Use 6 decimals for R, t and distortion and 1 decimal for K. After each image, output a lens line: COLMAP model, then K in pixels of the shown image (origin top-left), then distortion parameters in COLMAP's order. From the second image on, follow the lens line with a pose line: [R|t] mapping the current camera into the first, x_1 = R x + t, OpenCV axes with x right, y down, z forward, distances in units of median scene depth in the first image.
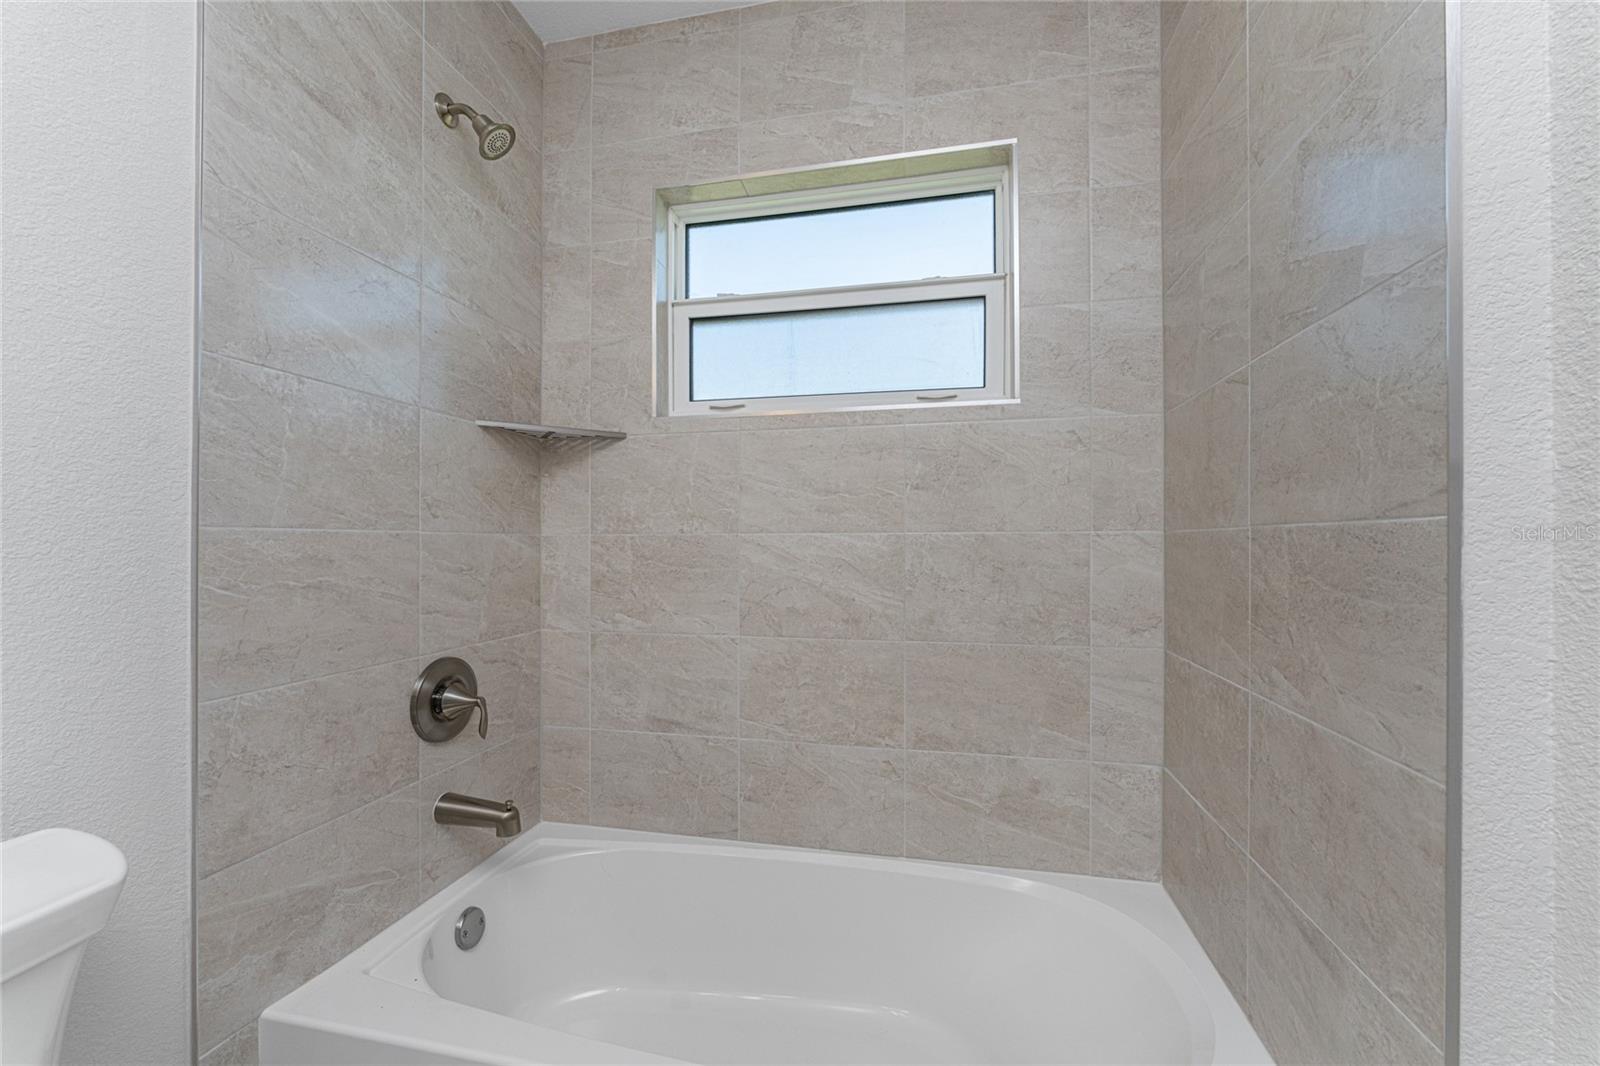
lens RADIAL K [[637.0, 0, 798.6], [0, 637.0, 537.1], [0, 0, 1]] dist [-0.008465, -0.000275]
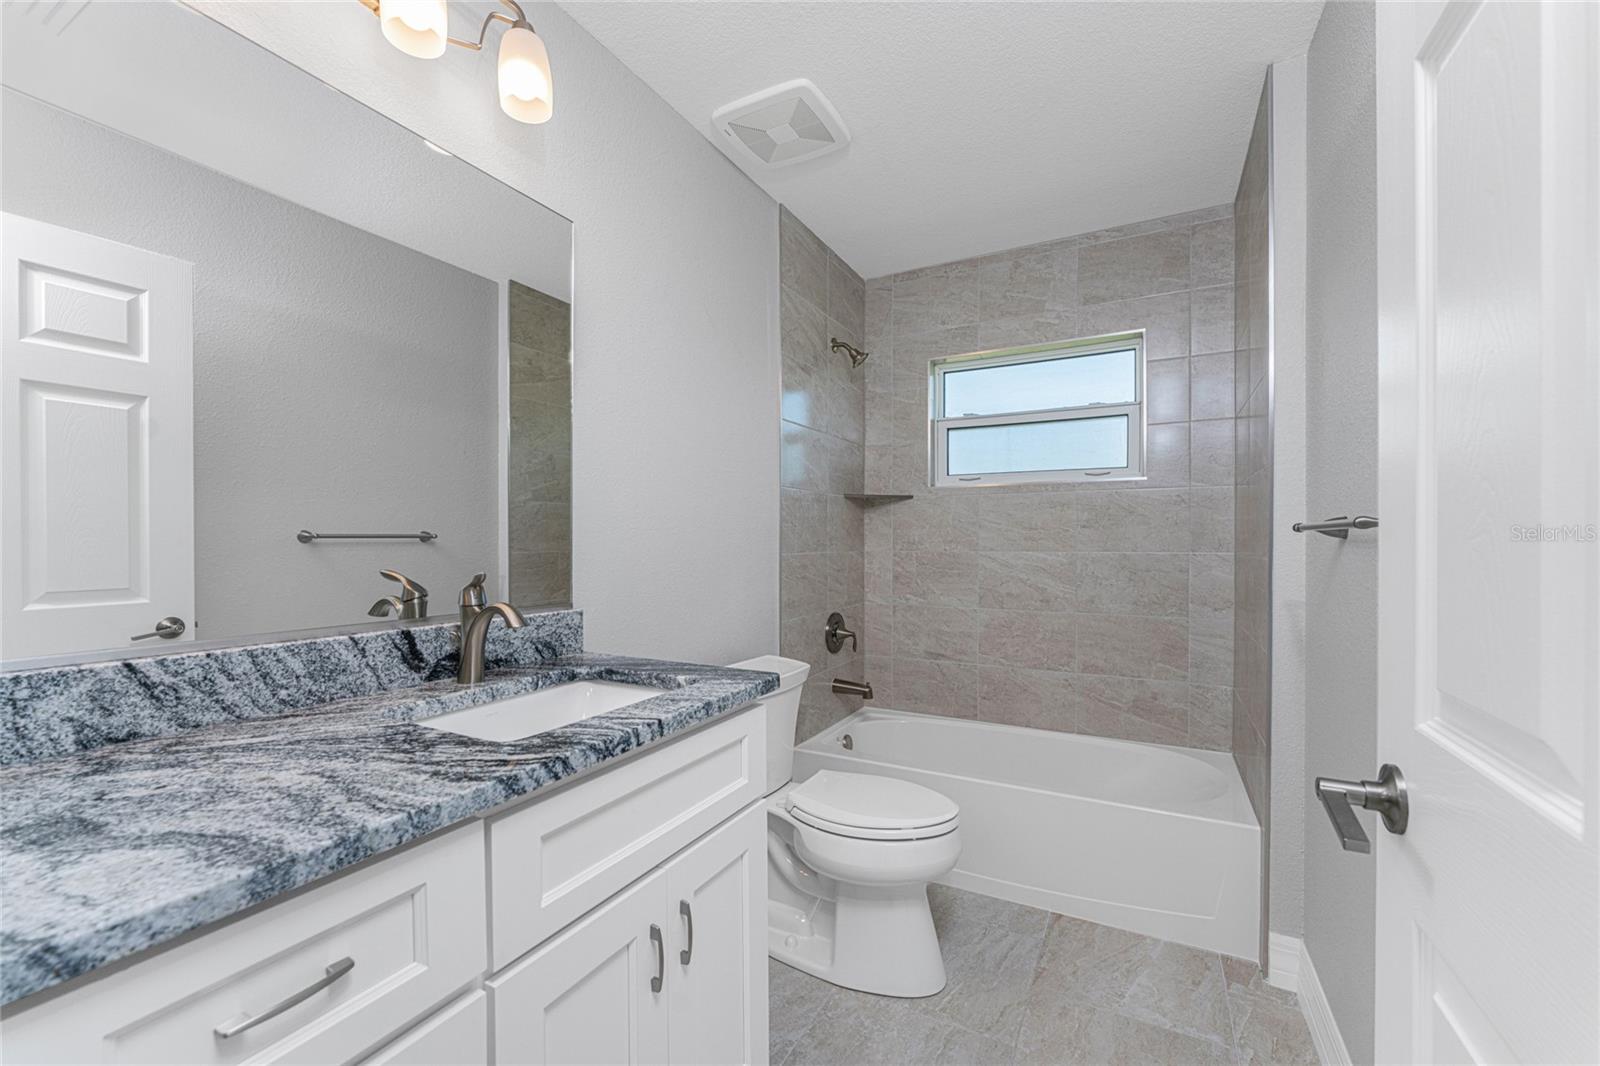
lens RADIAL K [[637.0, 0, 801.8], [0, 637.0, 544.3], [0, 0, 1]] dist [-0.008465, -0.000275]
pose [[0.962725, 0.001007, -0.270480, -0.089944], [0.003900, 0.999837, 0.017606, -0.060554], [0.270454, -0.018005, 0.962565, -0.891195]]
